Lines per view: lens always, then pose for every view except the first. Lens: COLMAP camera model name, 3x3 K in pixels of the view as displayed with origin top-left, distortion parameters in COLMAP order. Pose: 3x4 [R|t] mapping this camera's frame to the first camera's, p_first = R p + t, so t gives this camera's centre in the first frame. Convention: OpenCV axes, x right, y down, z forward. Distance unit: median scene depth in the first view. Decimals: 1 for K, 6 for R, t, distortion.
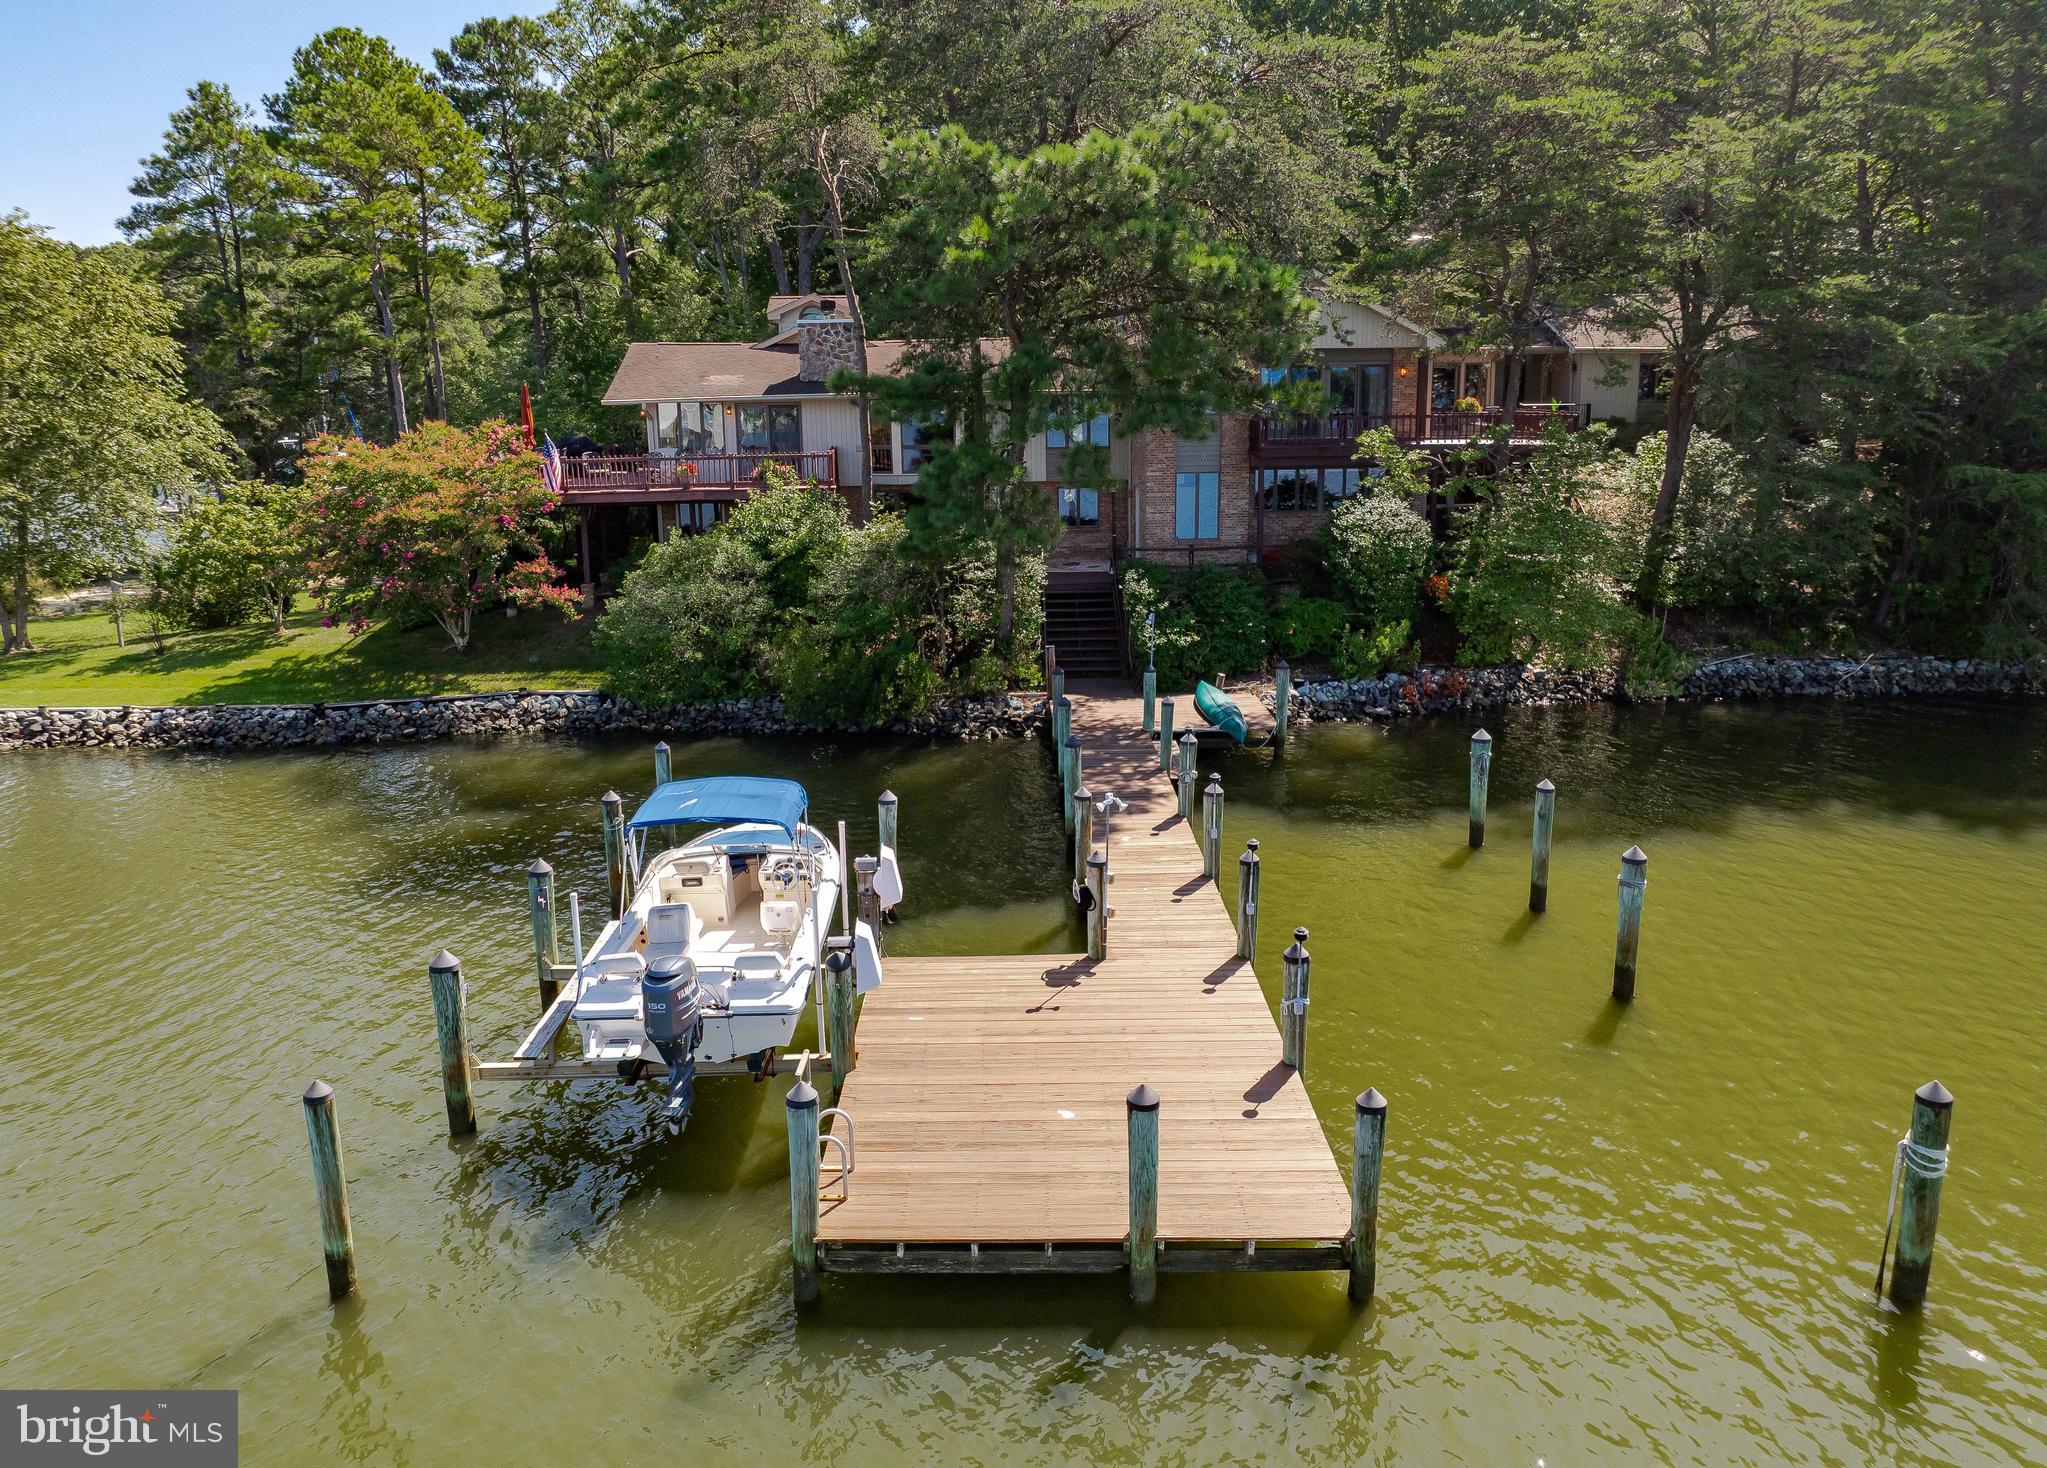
lens RADIAL K [[1465.1, 0, 1023.1], [0, 1465.1, 657.1], [0, 0, 1]] dist [-0.029461, -0.002634]
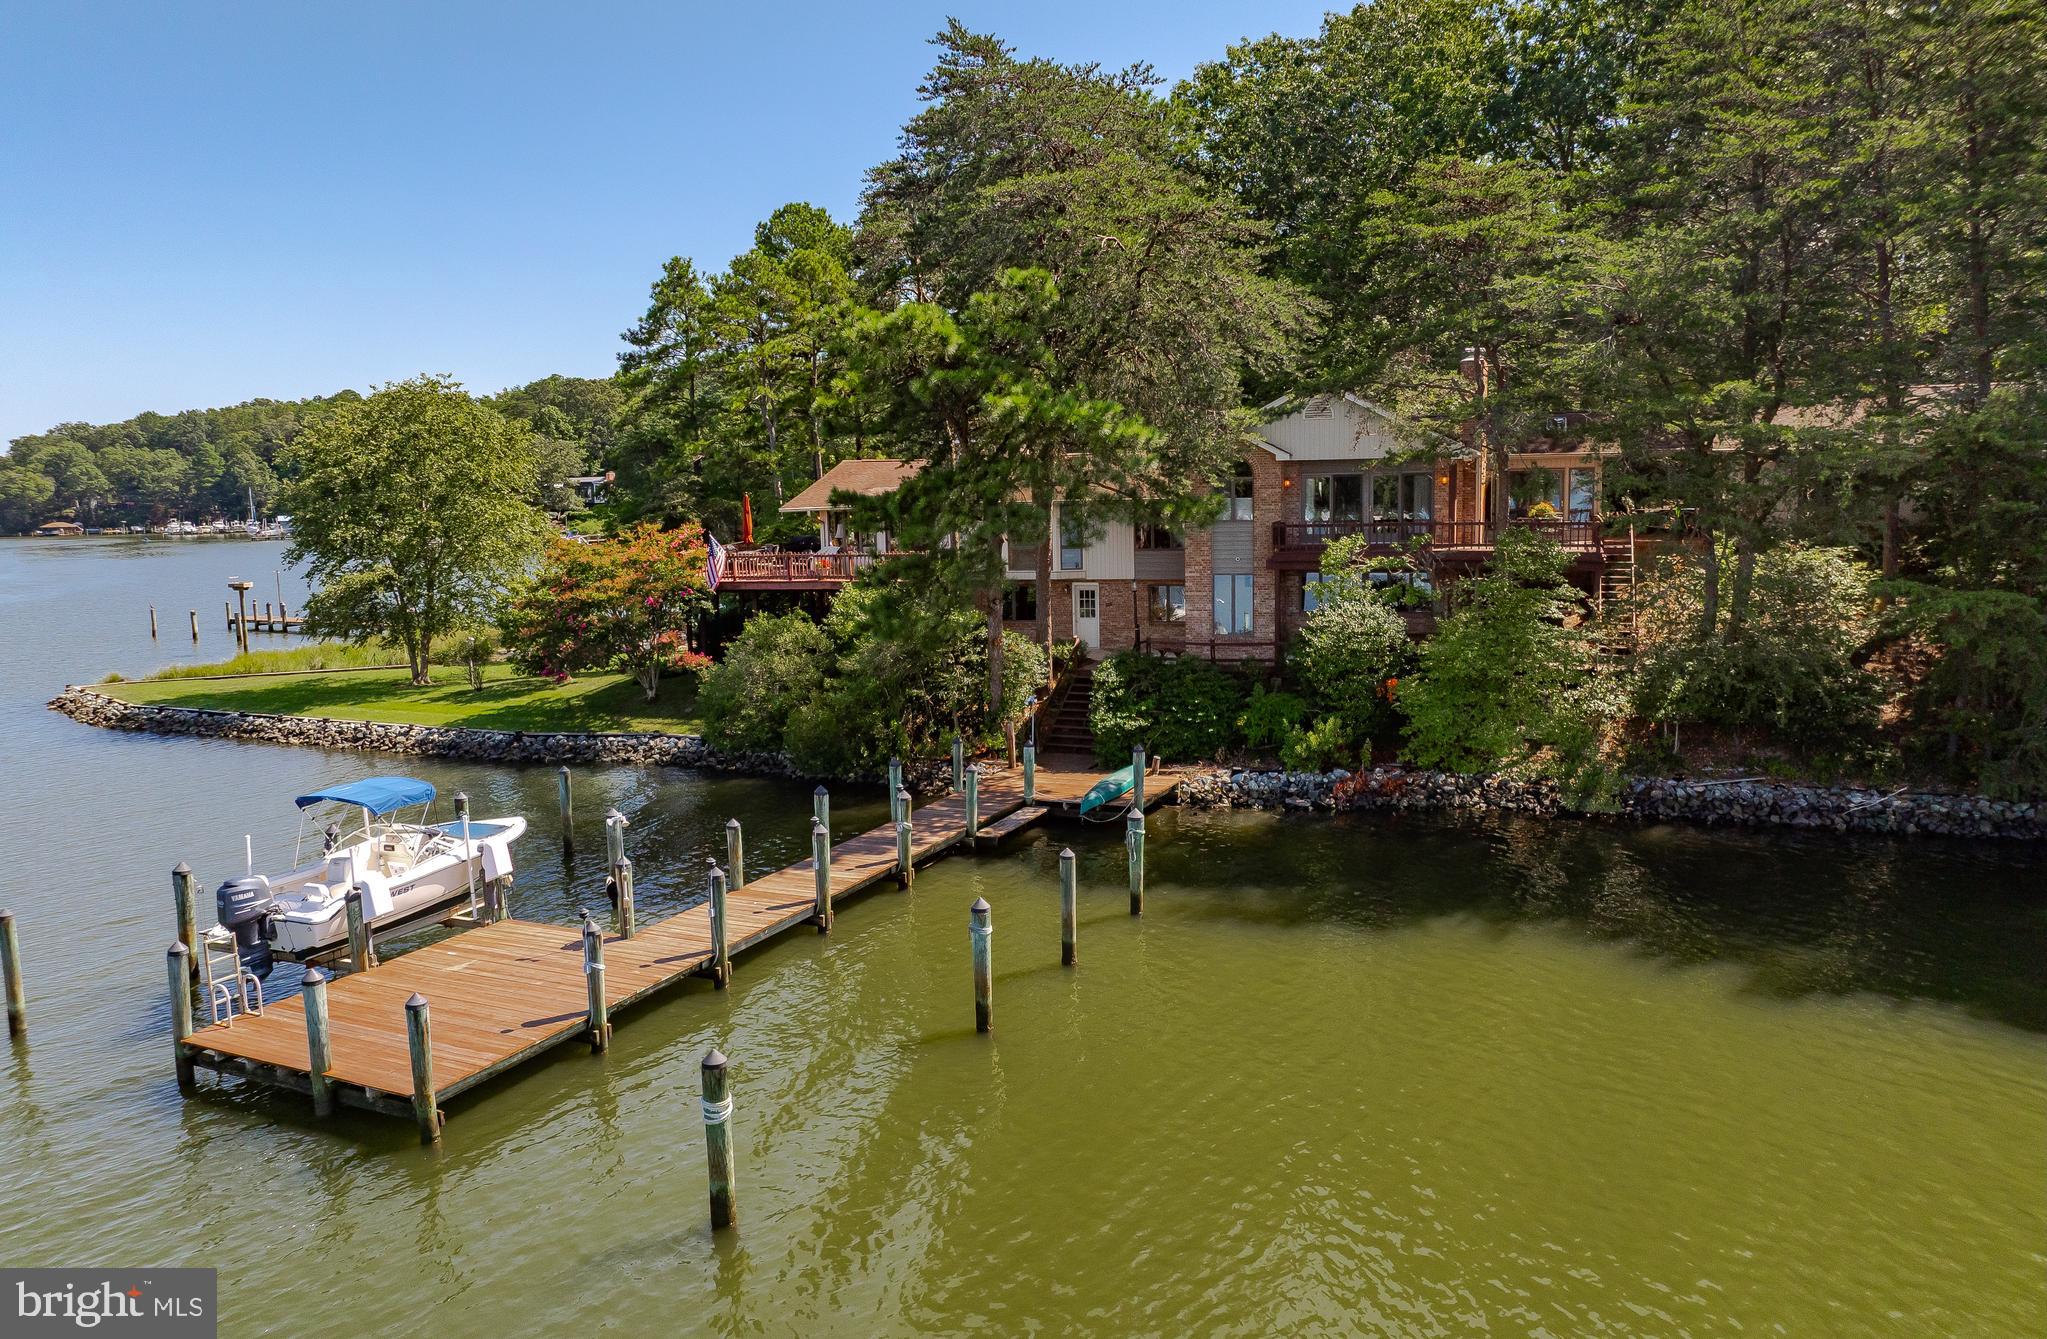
lens RADIAL K [[1440.9, 0, 1023.5], [0, 1440.9, 669.5], [0, 0, 1]] dist [-0.032509, 0.004286]
pose [[0.909691, 0.044612, -0.412881, 0.473635], [-0.065763, 0.997143, -0.037151, -0.006774], [0.410045, 0.060948, 0.910027, -0.030344]]
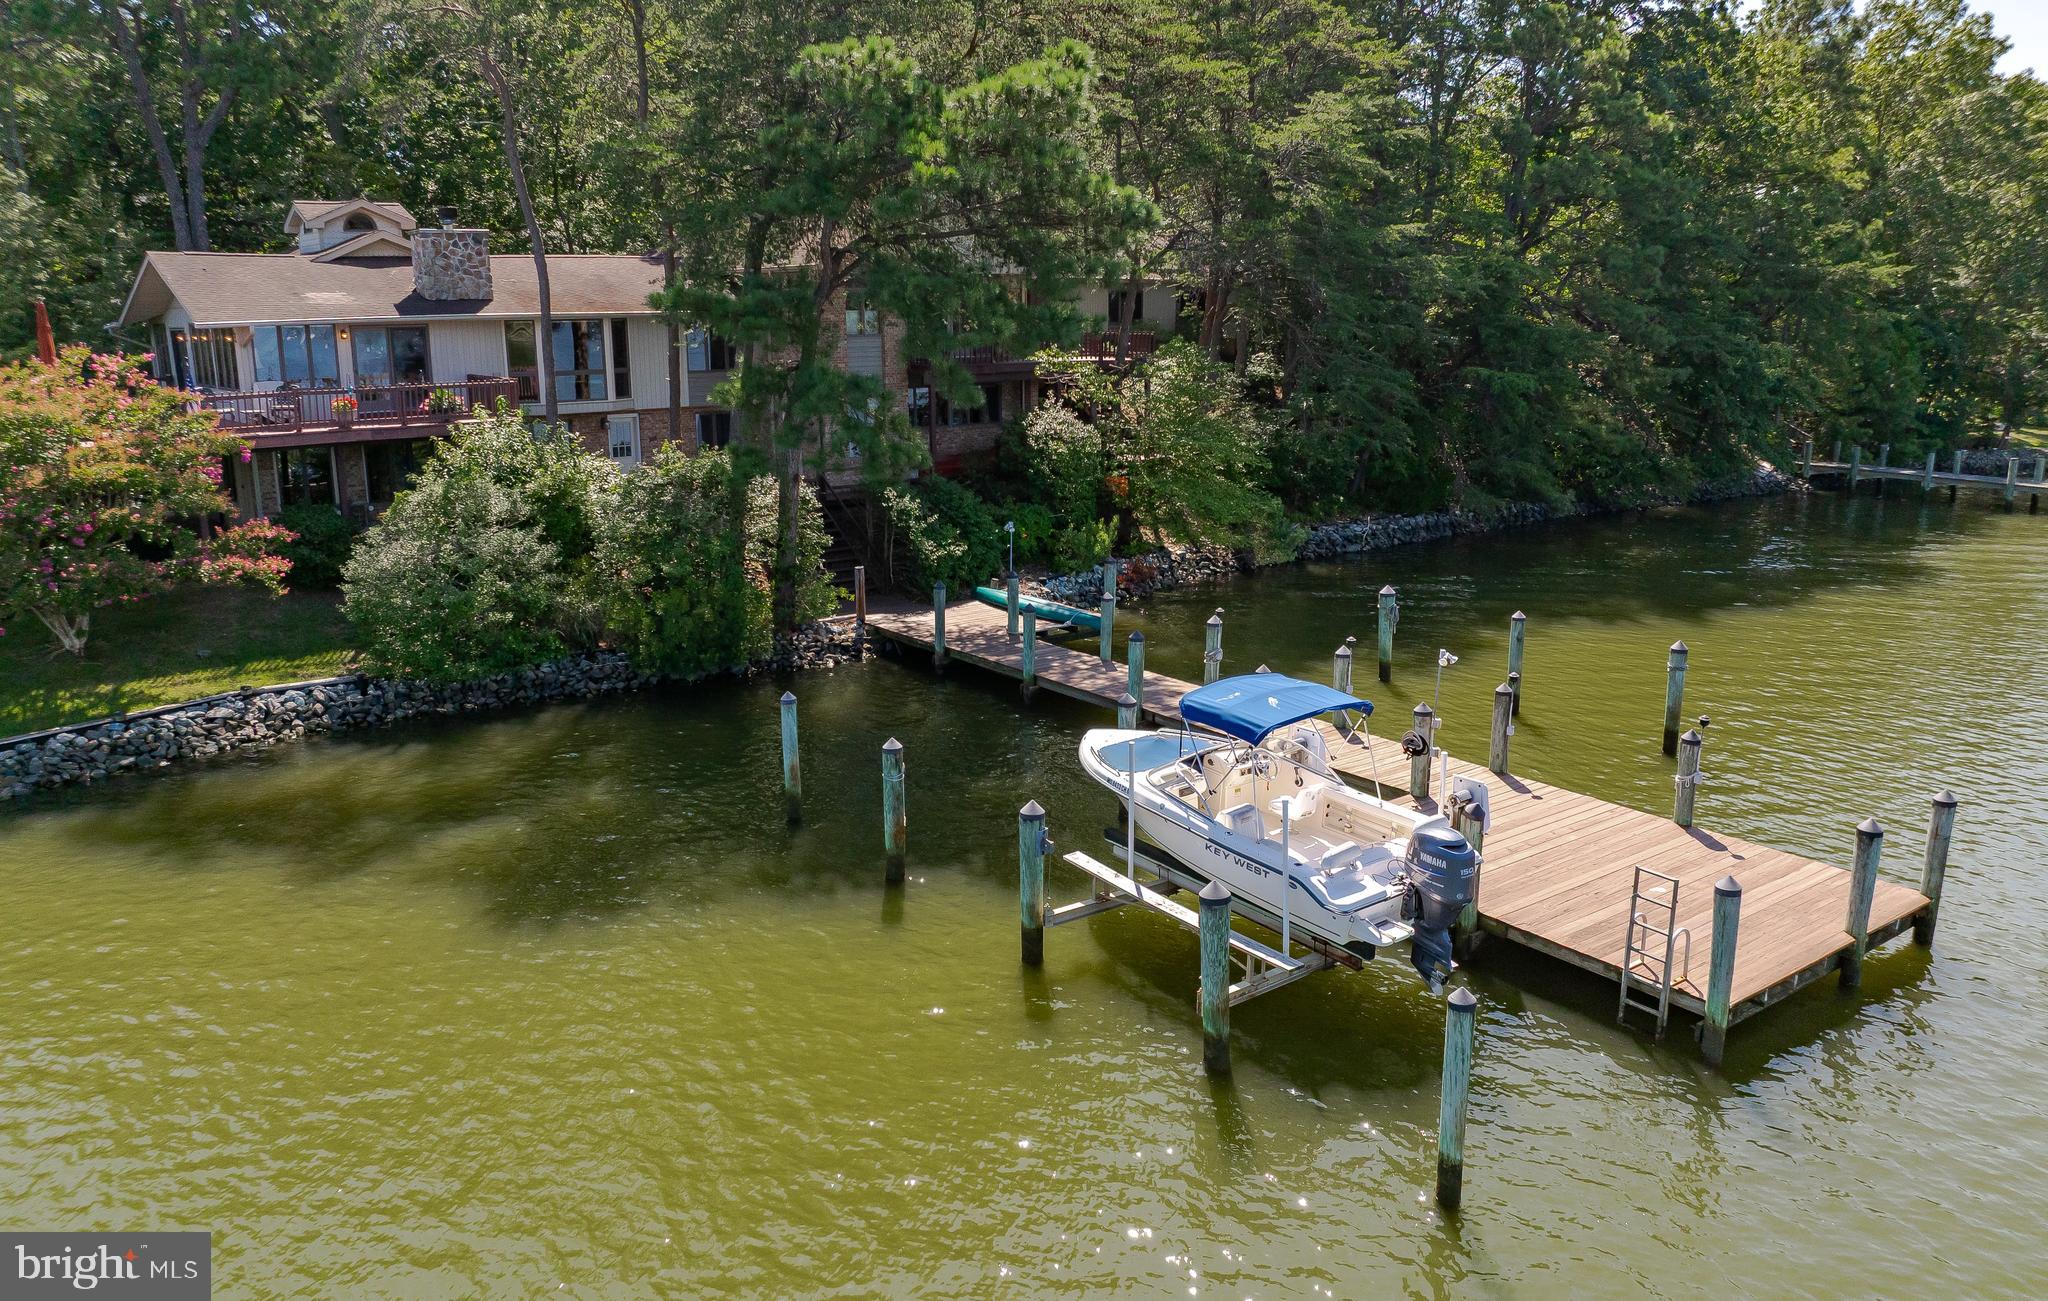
lens RADIAL K [[1460.9, 0, 1024.7], [0, 1460.9, 587.6], [0, 0, 1]] dist [-0.034209, -0.000043]
pose [[0.811510, -0.102520, 0.575274, -0.440826], [0.102221, 0.994215, 0.032982, -0.014386], [-0.575327, 0.032039, 0.817295, 0.122044]]
